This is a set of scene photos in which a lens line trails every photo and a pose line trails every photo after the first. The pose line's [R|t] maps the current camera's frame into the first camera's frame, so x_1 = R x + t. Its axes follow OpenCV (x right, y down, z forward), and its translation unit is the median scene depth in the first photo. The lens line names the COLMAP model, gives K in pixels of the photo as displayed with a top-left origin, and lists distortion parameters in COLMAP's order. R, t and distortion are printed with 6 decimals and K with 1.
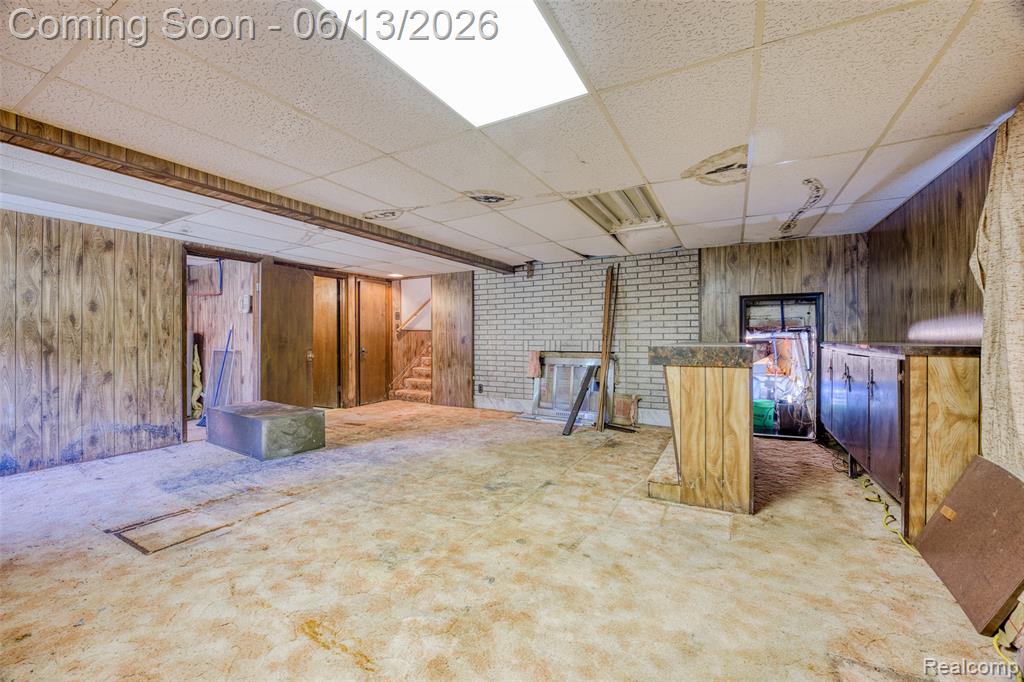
lens RADIAL K [[414.2, 0, 509.6], [0, 414.2, 337.2], [0, 0, 1]] dist [-0.014200, -0.000045]
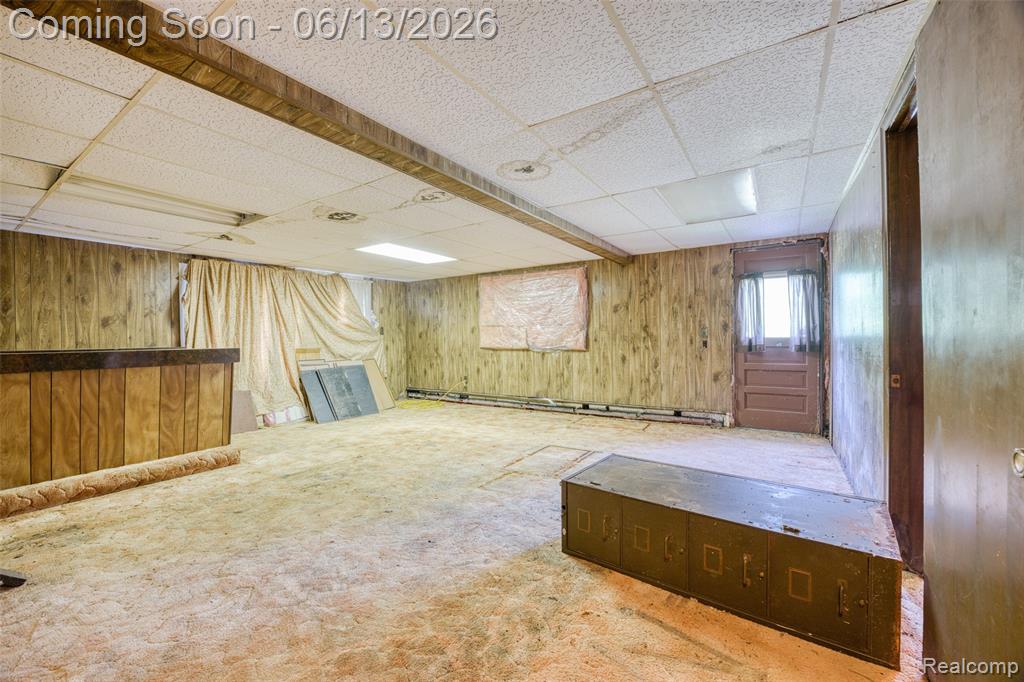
lens RADIAL K [[414.2, 0, 509.6], [0, 414.2, 337.2], [0, 0, 1]] dist [-0.014200, -0.000045]
pose [[-0.997070, 0.019249, 0.074029, -0.568070], [0.019029, 0.999812, -0.003676, 0.006515], [-0.074086, -0.002257, -0.997249, 2.022305]]
